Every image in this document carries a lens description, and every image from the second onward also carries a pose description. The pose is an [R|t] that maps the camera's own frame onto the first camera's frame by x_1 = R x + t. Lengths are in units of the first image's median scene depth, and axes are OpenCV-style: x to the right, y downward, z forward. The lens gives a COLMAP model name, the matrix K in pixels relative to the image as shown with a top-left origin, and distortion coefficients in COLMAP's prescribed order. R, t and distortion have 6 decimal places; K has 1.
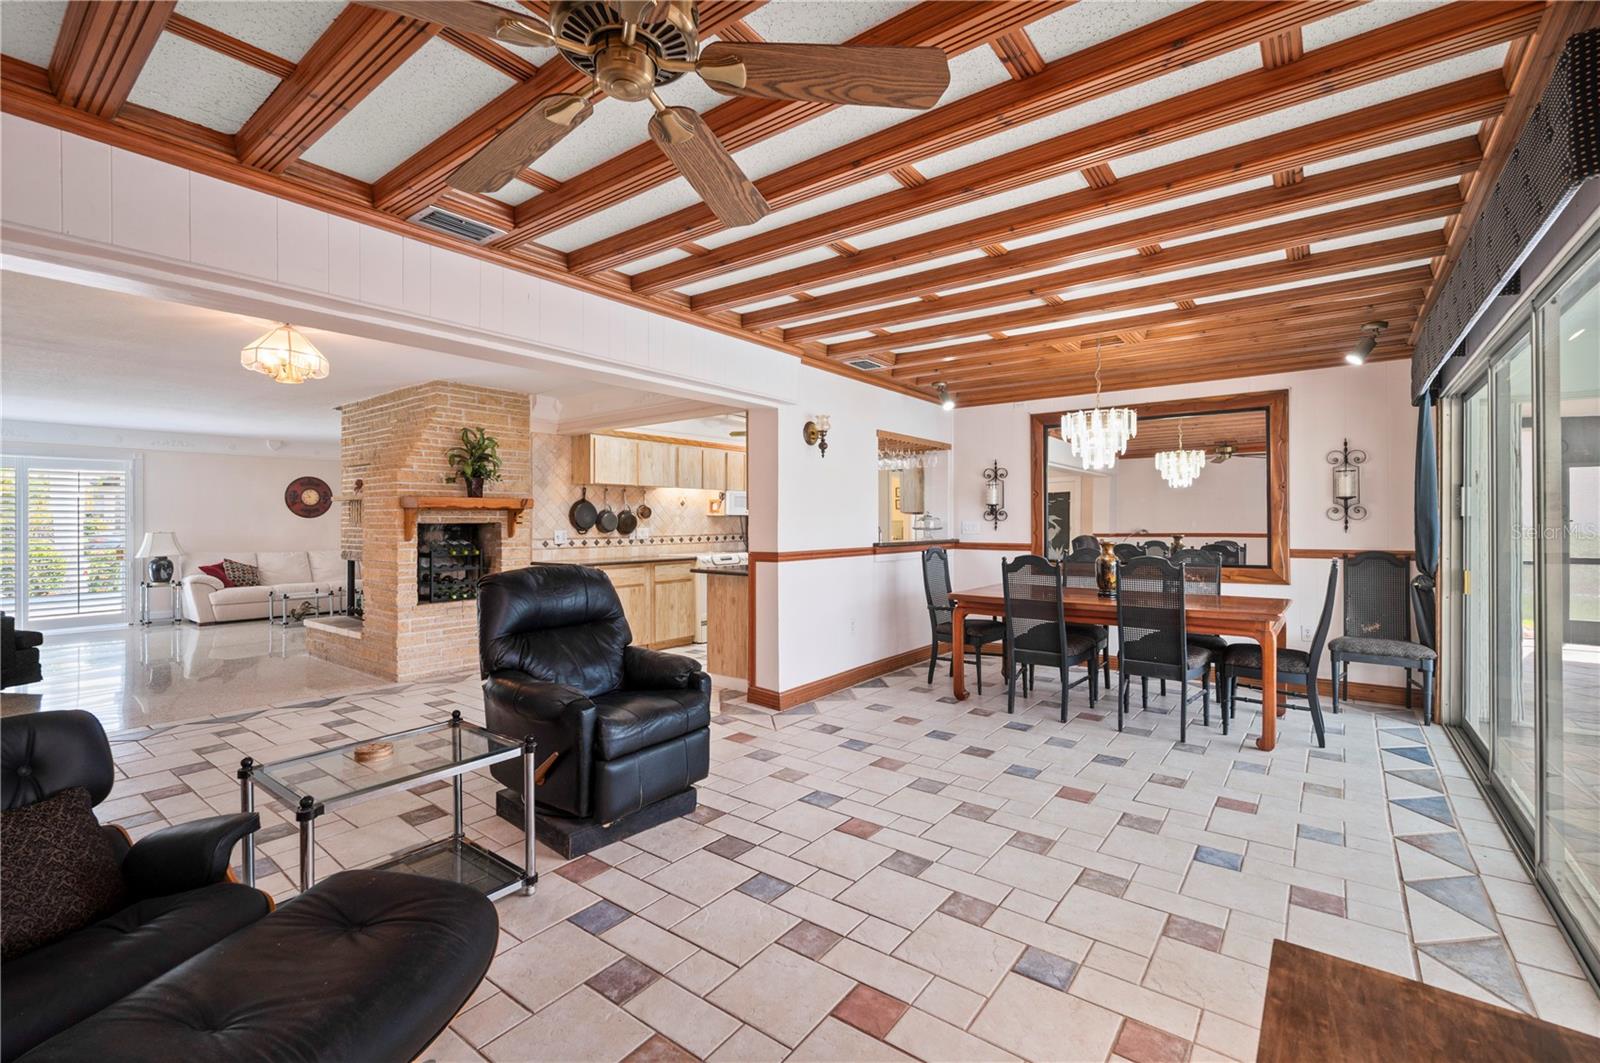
lens RADIAL K [[695.5, 0, 795.4], [0, 695.5, 519.6], [0, 0, 1]] dist [0.000593, -0.000690]
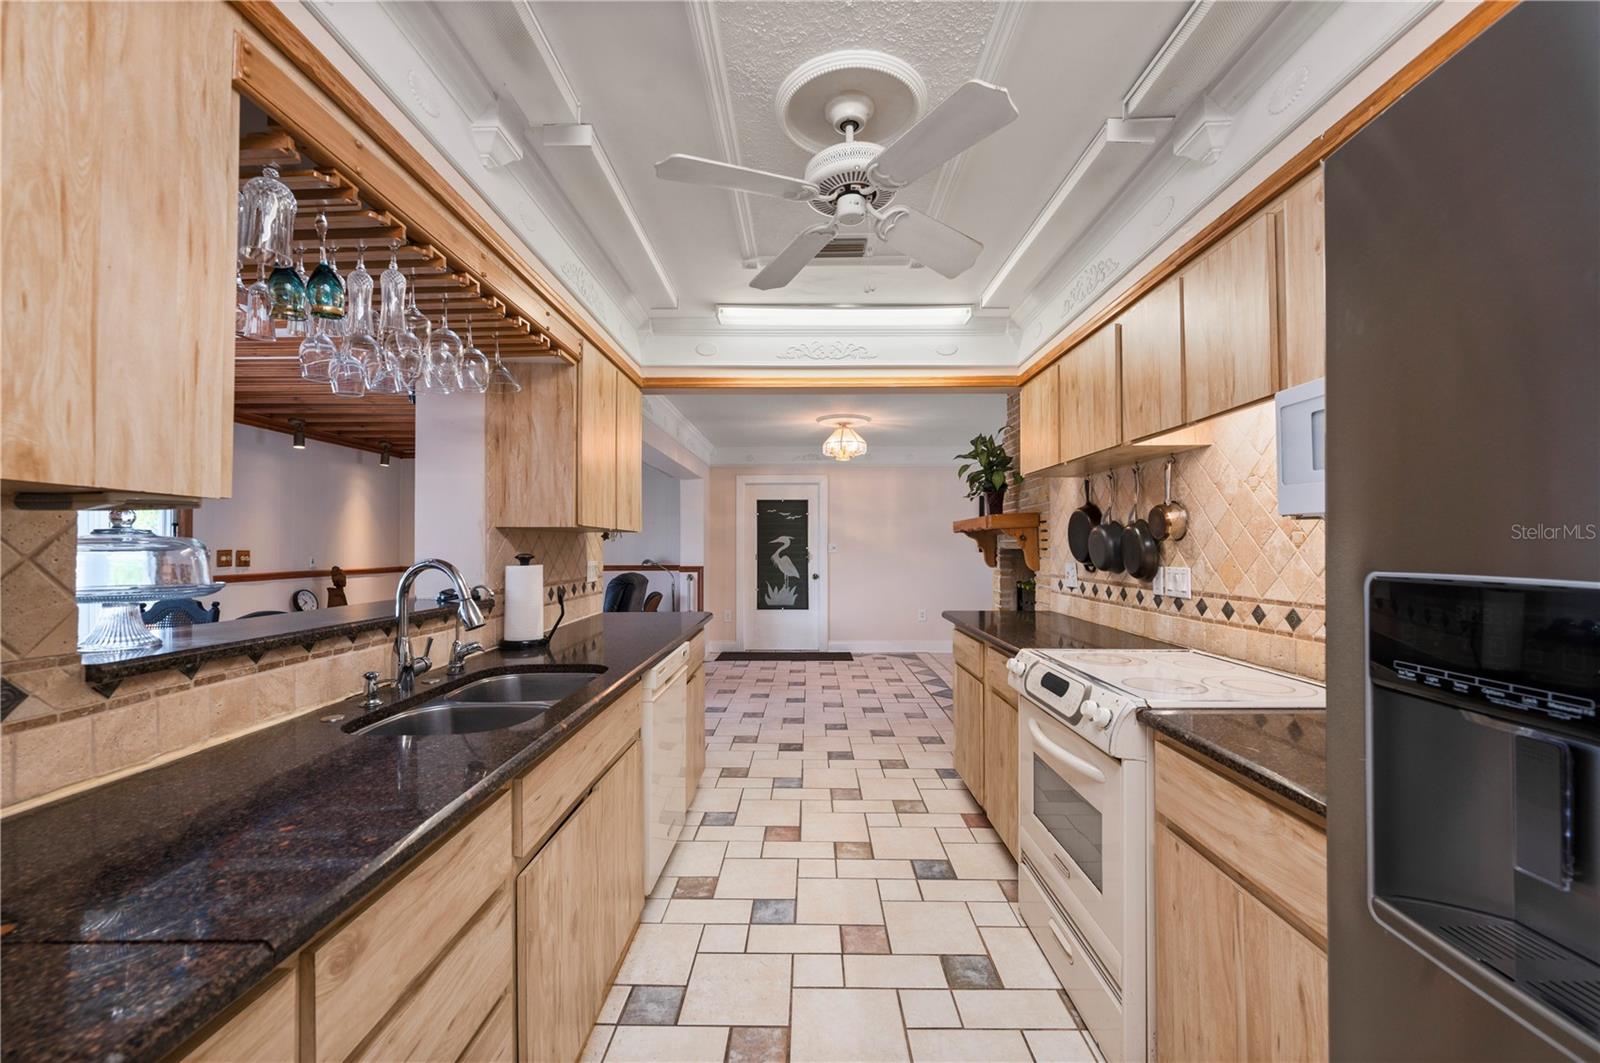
lens RADIAL K [[638.2, 0, 802.8], [0, 638.2, 541.0], [0, 0, 1]] dist [0.001360, 0.000072]
pose [[-0.797632, -0.000148, -0.603144, 0.167824], [0.006898, 0.999932, -0.009368, 0.001469], [0.603104, -0.011633, -0.797577, 1.490824]]
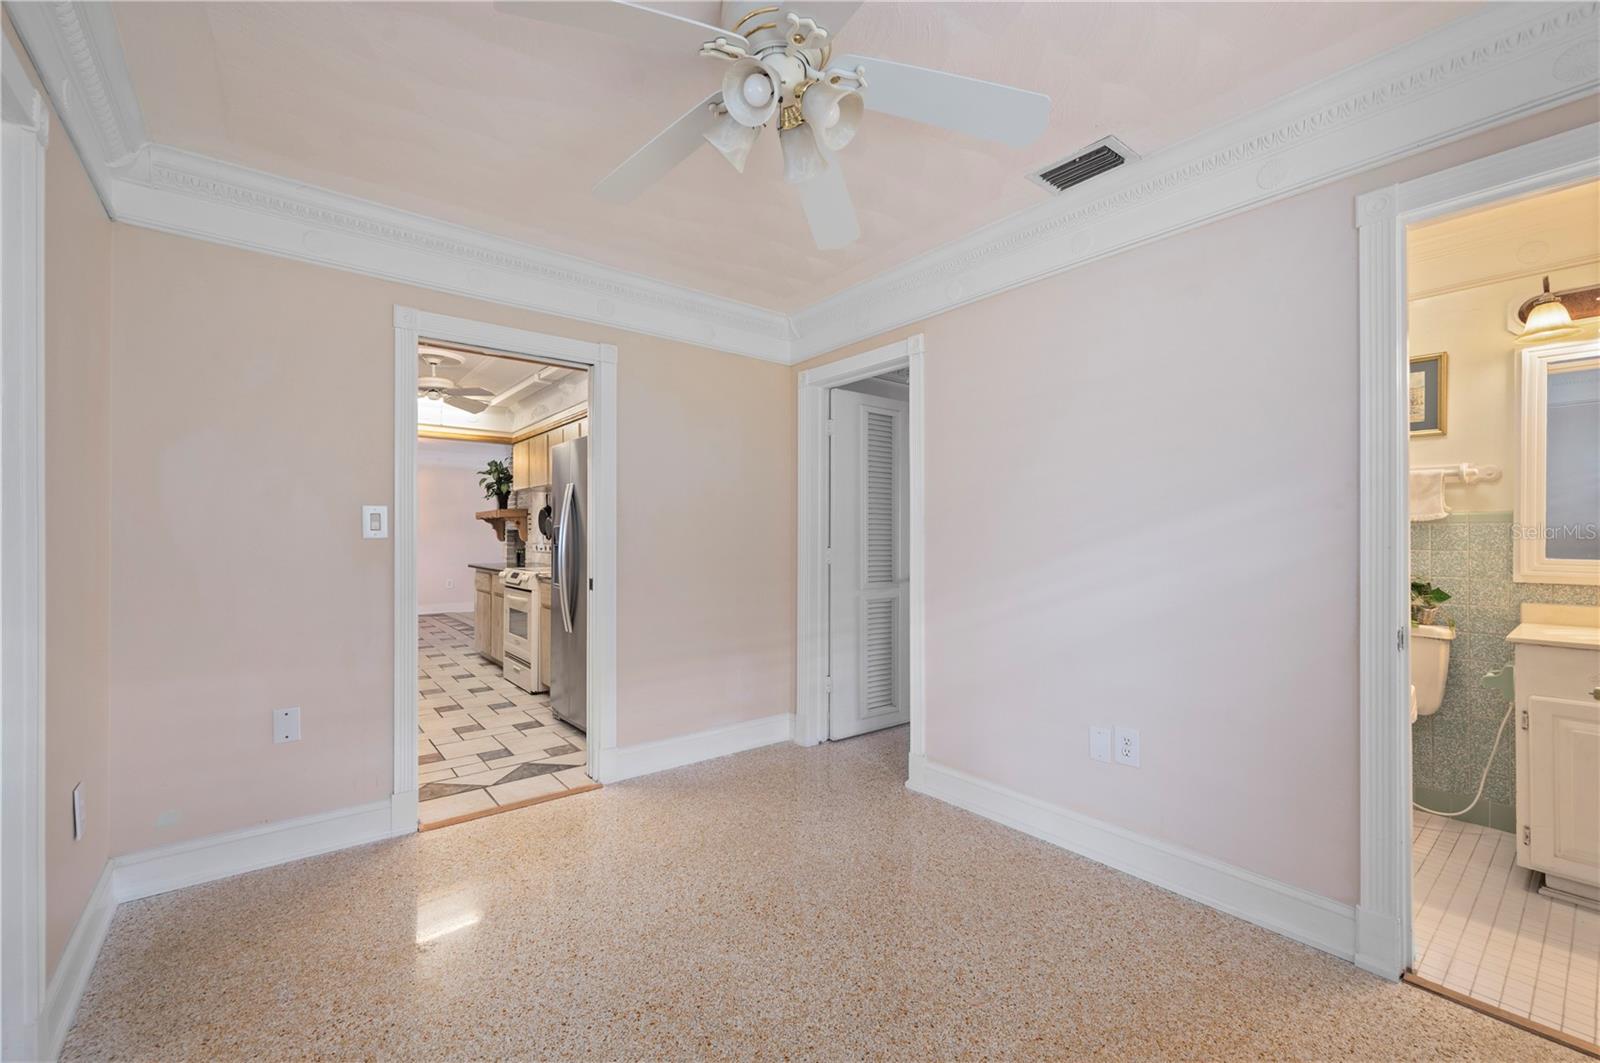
lens RADIAL K [[662.2, 0, 800.1], [0, 662.2, 535.8], [0, 0, 1]] dist [0.000360, 0.000019]
pose [[-0.235581, 0.002978, -0.971850, 0.642135], [0.005304, 0.999984, 0.001779, 0.017521], [0.971840, -0.004736, -0.235593, 1.886443]]
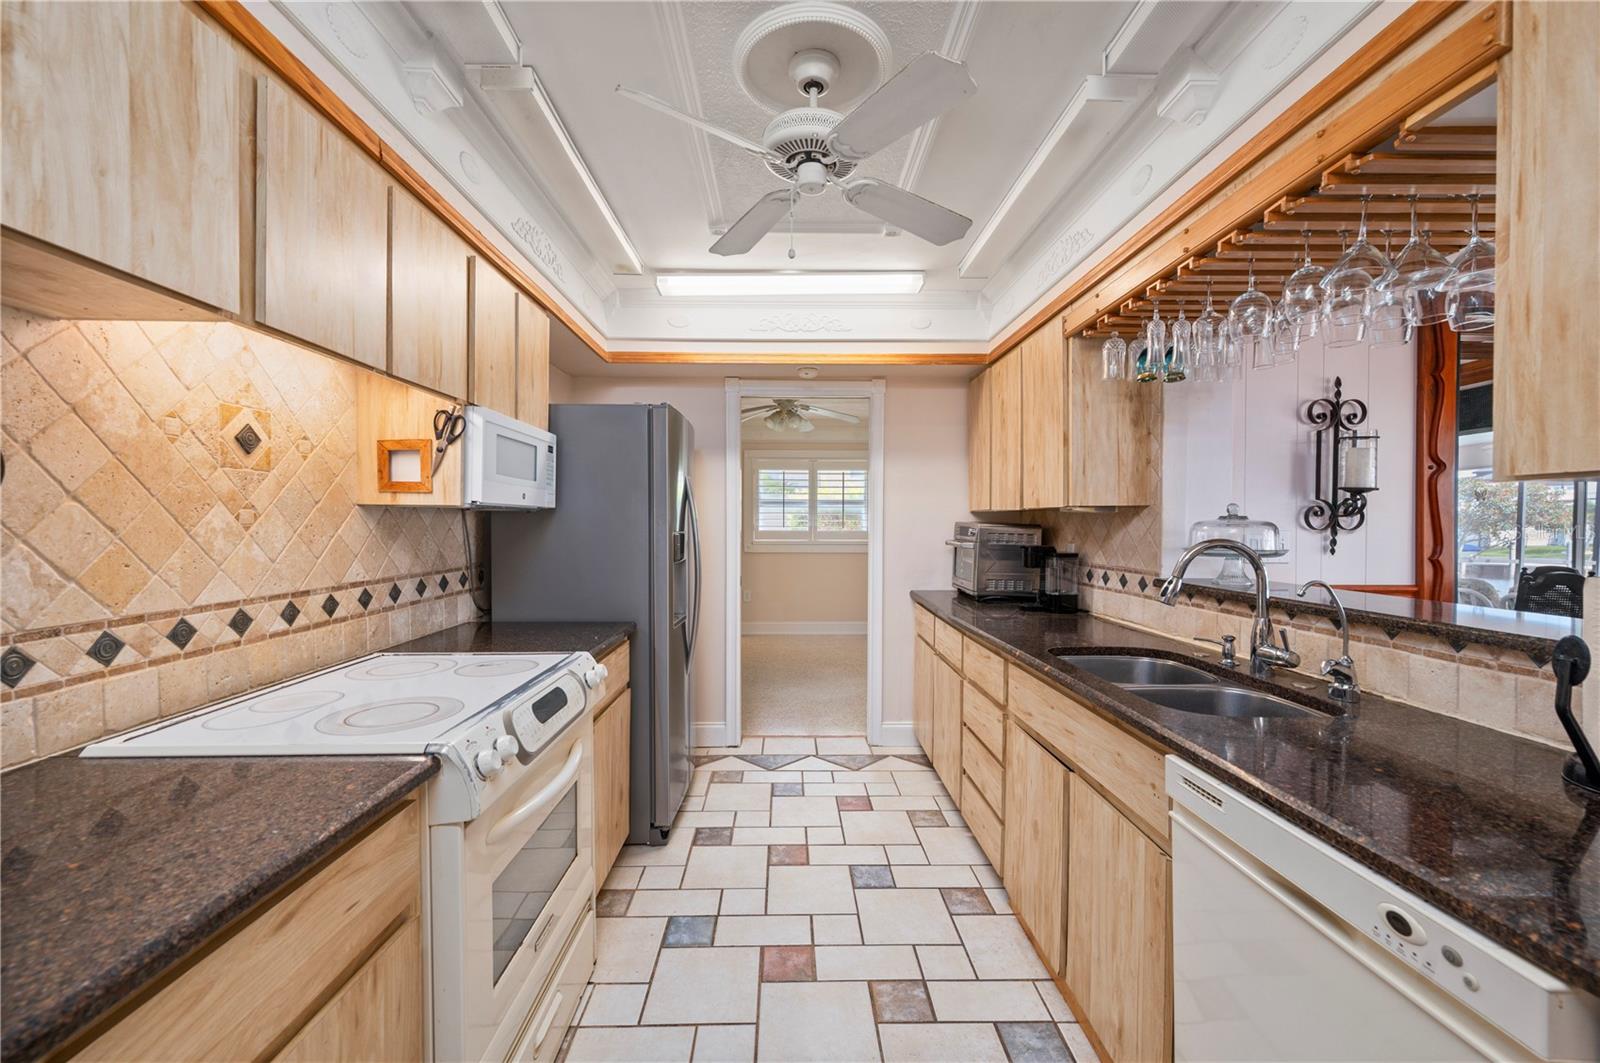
lens RADIAL K [[648.2, 0, 802.8], [0, 648.2, 523.6], [0, 0, 1]] dist [-0.000322, -0.000005]
pose [[0.775637, 0.003261, 0.631170, -0.215922], [-0.006268, 0.999977, 0.002535, -0.000930], [-0.631148, -0.005922, 0.775640, 1.044597]]
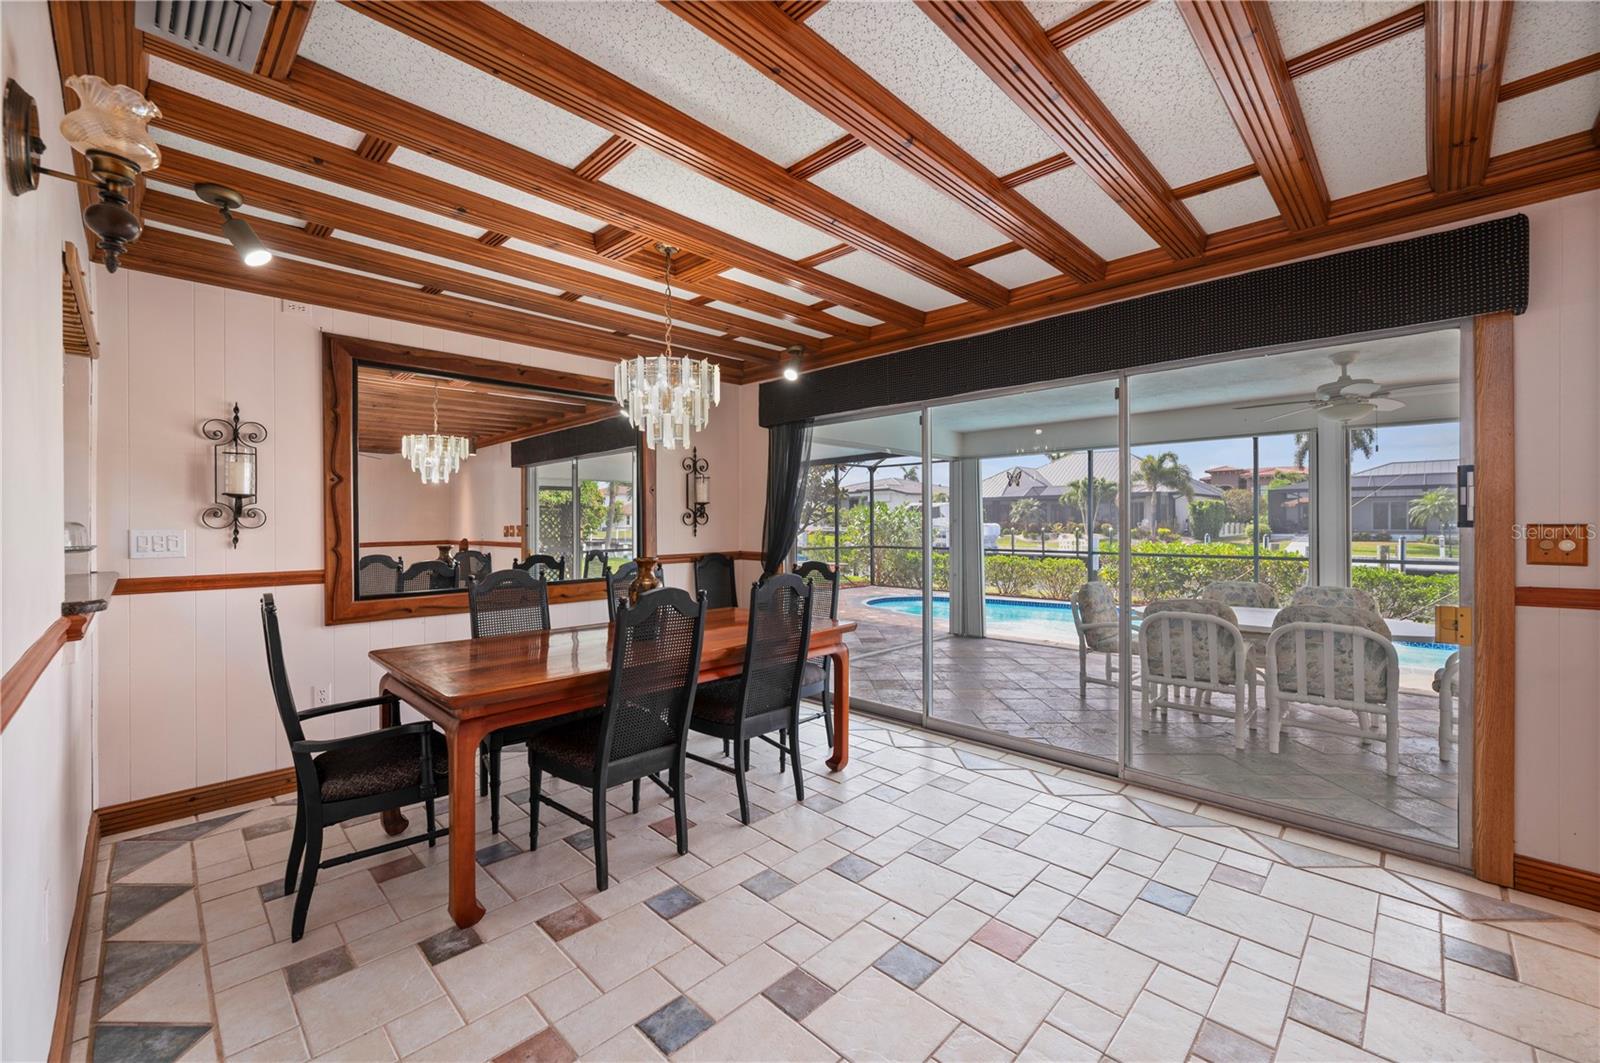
lens RADIAL K [[648.2, 0, 802.8], [0, 648.2, 523.6], [0, 0, 1]] dist [-0.000322, -0.000005]
pose [[0.116244, -0.000688, 0.993220, -0.134147], [0.001379, 0.999999, 0.000531, -0.001267], [-0.993220, 0.001308, 0.116245, 0.639631]]
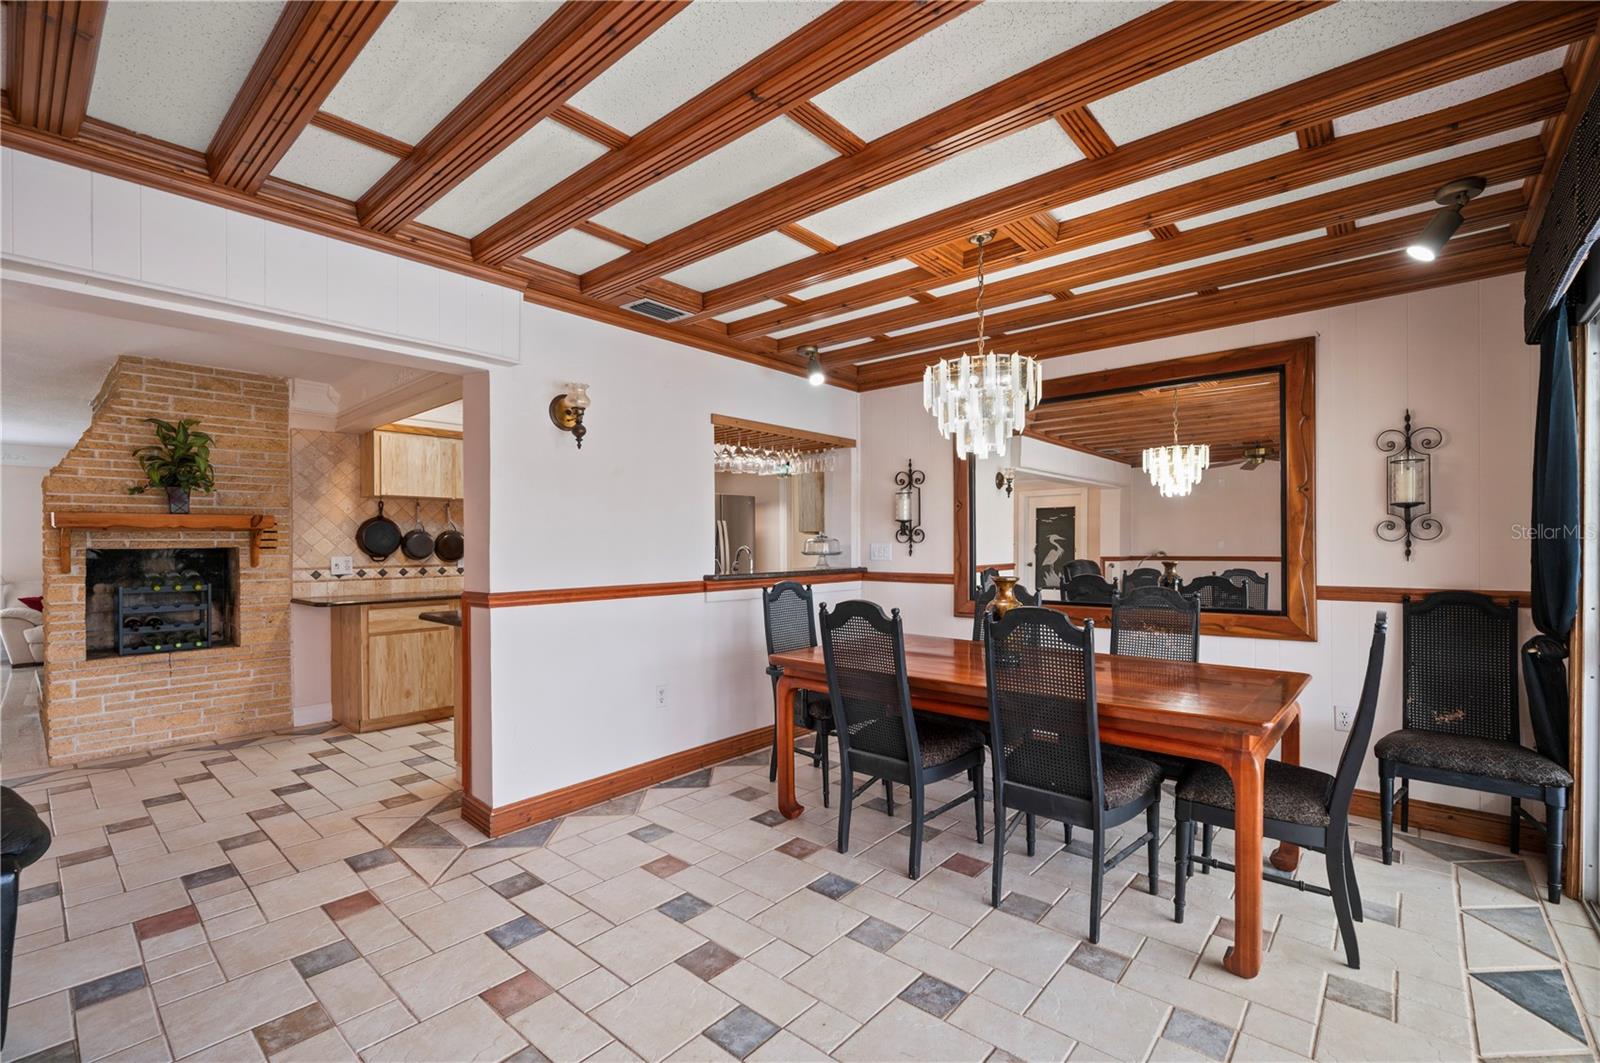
lens RADIAL K [[692.1, 0, 804.7], [0, 692.1, 545.8], [0, 0, 1]] dist [-0.000978, 0.000499]
pose [[0.998412, -0.002988, -0.056258, 0.252453], [0.003421, 0.999965, 0.007597, -0.000892], [0.056233, -0.007777, 0.998387, 0.308511]]
